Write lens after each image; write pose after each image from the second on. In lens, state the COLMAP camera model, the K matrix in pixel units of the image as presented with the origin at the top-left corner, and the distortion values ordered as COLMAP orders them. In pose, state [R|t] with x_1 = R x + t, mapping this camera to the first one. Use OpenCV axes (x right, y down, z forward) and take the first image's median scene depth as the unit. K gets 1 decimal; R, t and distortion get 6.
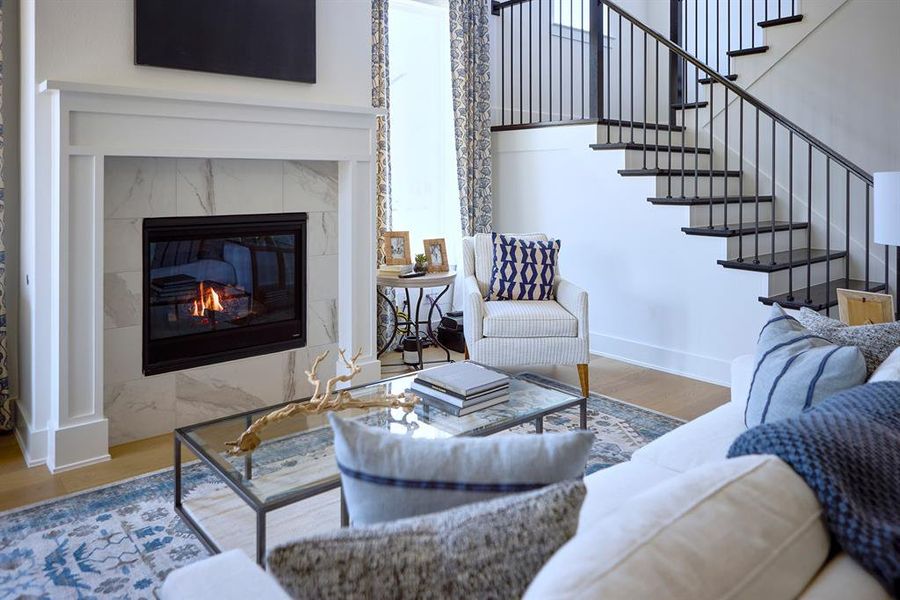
lens RADIAL K [[661.4, 0, 431.9], [0, 661.4, 177.8], [0, 0, 1]] dist [-0.001289, -0.003117]
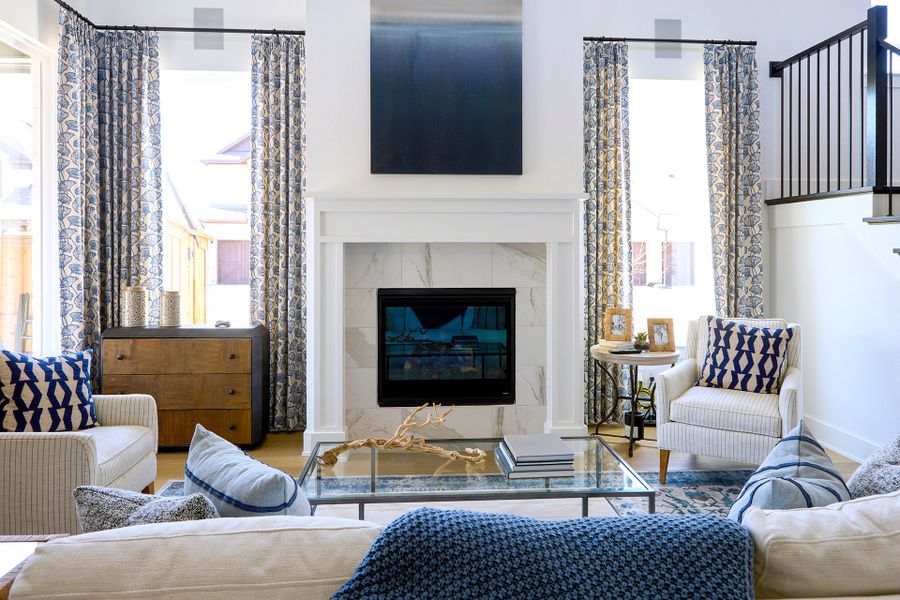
lens RADIAL K [[626.8, 0, 459.0], [0, 626.8, 251.2], [0, 0, 1]] dist [-0.008123, 0.011769]
pose [[0.805226, 0.000425, -0.592968, 0.345222], [0.002709, 0.999987, 0.004395, -0.014910], [0.592962, -0.005145, 0.805214, 0.061497]]
